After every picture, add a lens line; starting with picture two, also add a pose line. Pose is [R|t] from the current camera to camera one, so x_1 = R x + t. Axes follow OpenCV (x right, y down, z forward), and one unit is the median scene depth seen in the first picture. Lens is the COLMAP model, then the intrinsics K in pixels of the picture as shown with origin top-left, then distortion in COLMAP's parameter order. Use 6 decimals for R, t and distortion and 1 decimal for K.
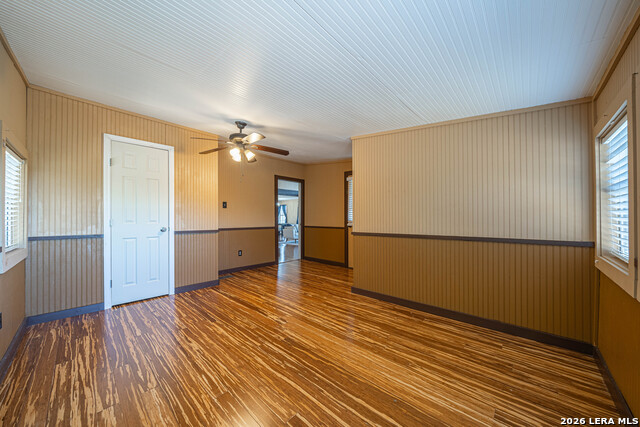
lens RADIAL K [[223.3, 0, 318.7], [0, 223.3, 218.5], [0, 0, 1]] dist [-0.001214, -0.000128]
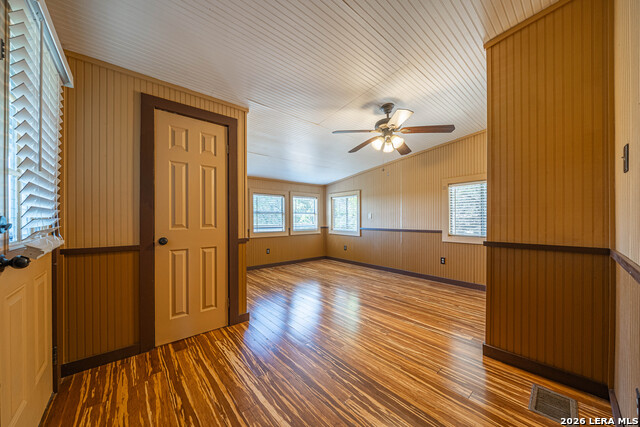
lens RADIAL K [[223.3, 0, 321.4], [0, 223.3, 219.2], [0, 0, 1]] dist [-0.001214, -0.000128]
pose [[-0.994109, 0.006159, 0.108206, -0.205798], [0.004851, 0.999912, -0.012345, 0.013981], [-0.108272, -0.011748, -0.994052, 2.029285]]
